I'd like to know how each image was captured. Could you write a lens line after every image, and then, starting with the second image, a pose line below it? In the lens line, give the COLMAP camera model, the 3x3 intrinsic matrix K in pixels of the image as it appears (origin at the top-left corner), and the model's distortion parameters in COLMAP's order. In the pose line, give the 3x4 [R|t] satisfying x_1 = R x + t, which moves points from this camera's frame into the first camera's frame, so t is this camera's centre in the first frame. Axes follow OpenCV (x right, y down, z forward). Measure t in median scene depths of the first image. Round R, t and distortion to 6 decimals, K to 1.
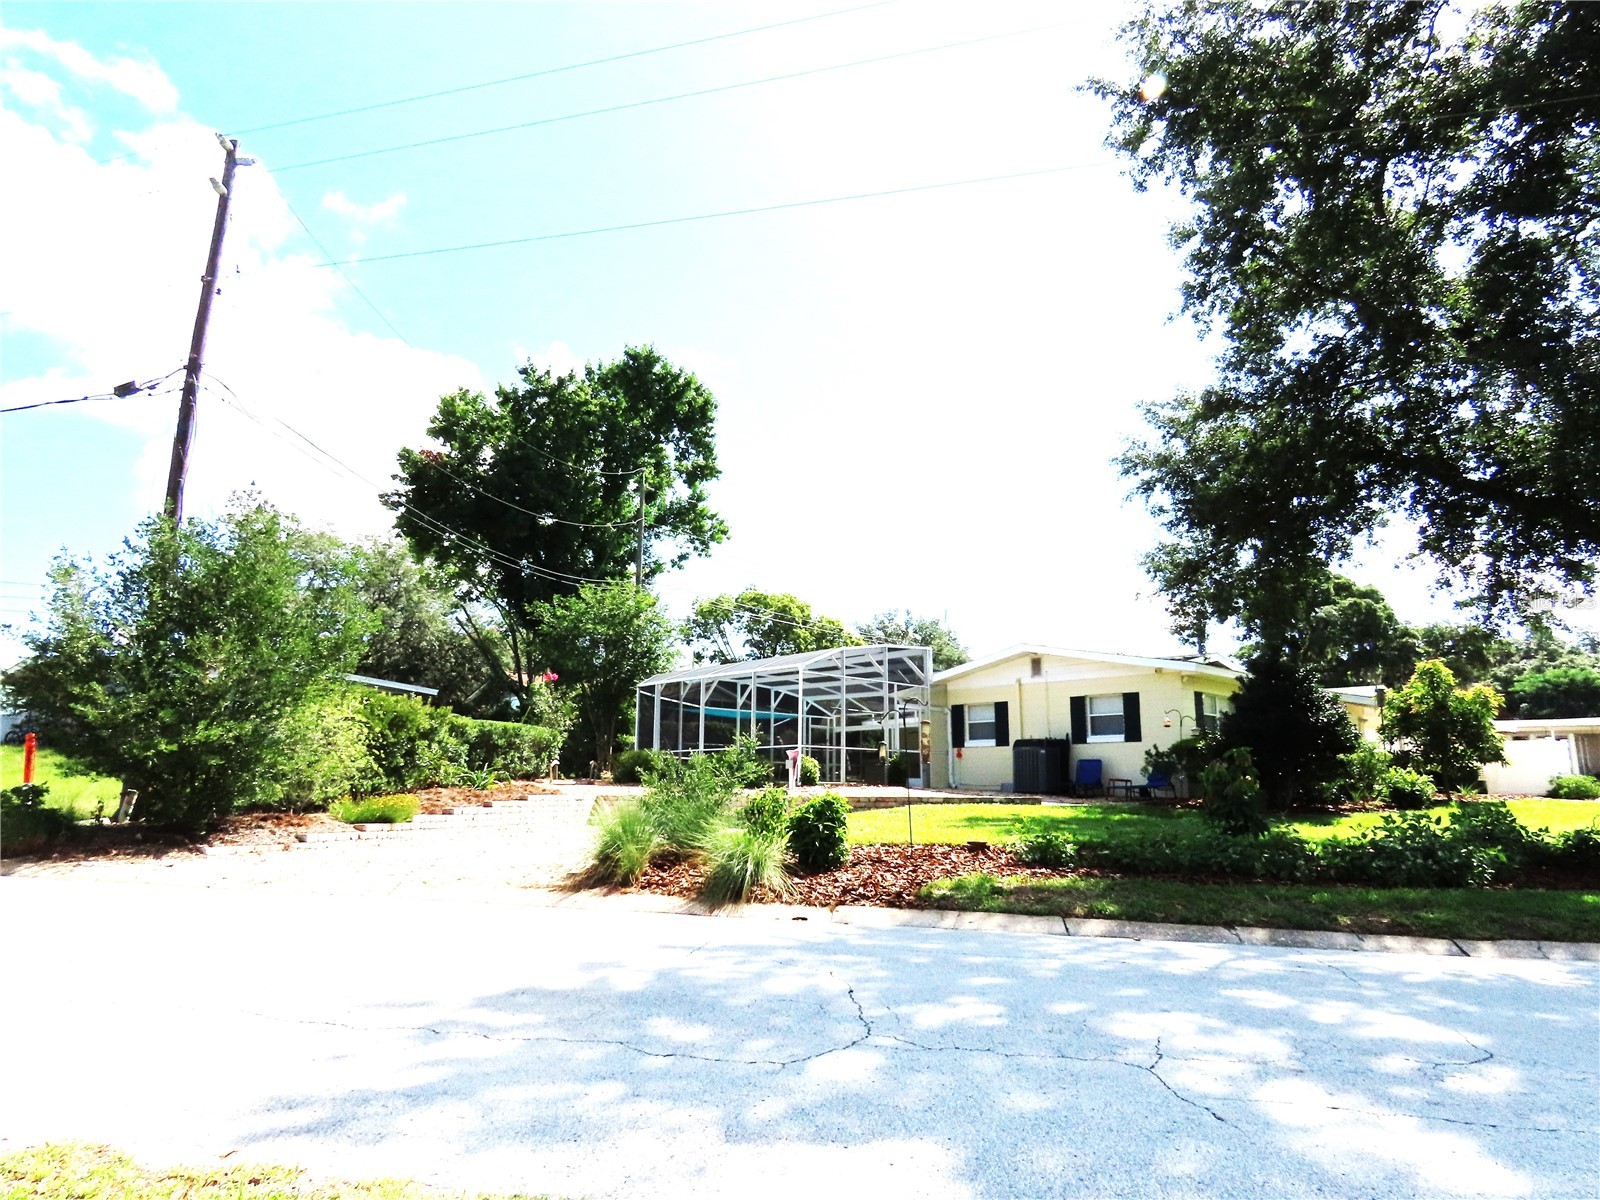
lens RADIAL K [[1015.7, 0, 800.0], [0, 1015.7, 600.0], [0, 0, 1]] dist [-0.001071, 0.000922]
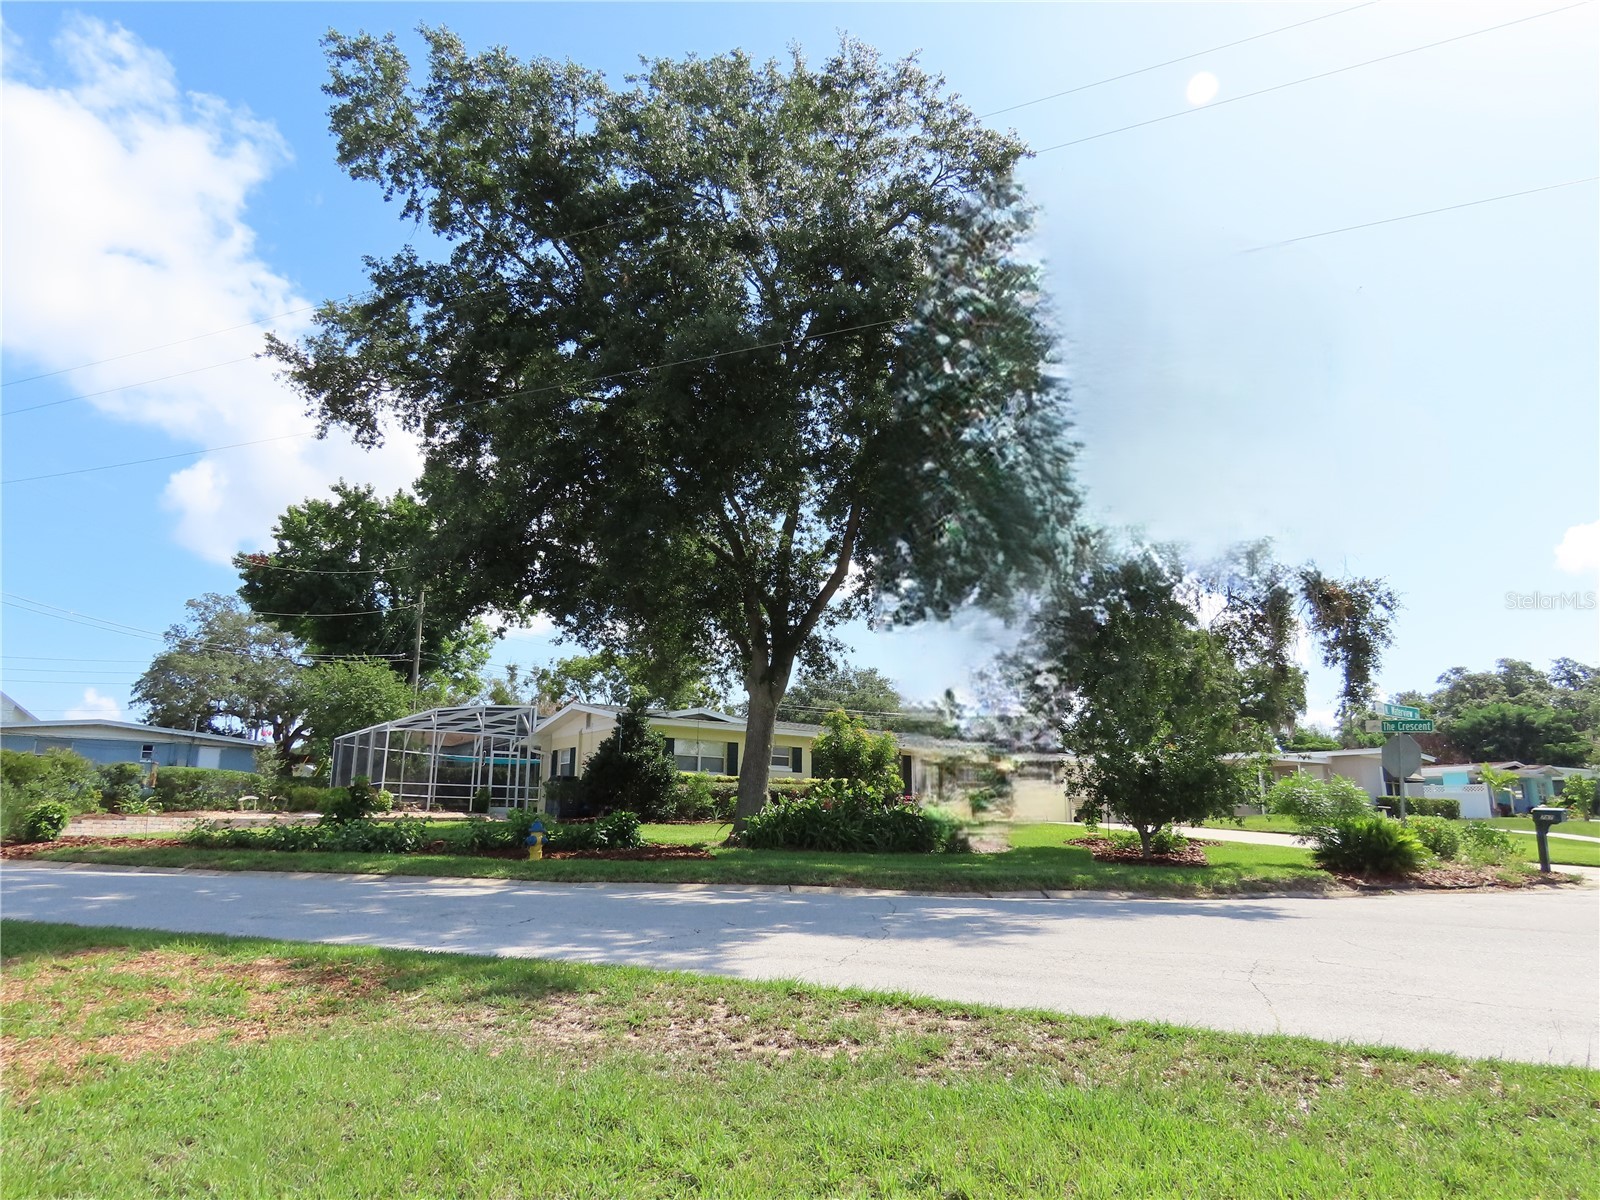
lens RADIAL K [[1015.7, 0, 800.0], [0, 1015.7, 600.0], [0, 0, 1]] dist [-0.001071, 0.000922]
pose [[0.993678, -0.030674, -0.107999, 0.593427], [0.025810, 0.998601, -0.046153, -0.019311], [0.109264, 0.043074, 0.993079, -0.250029]]
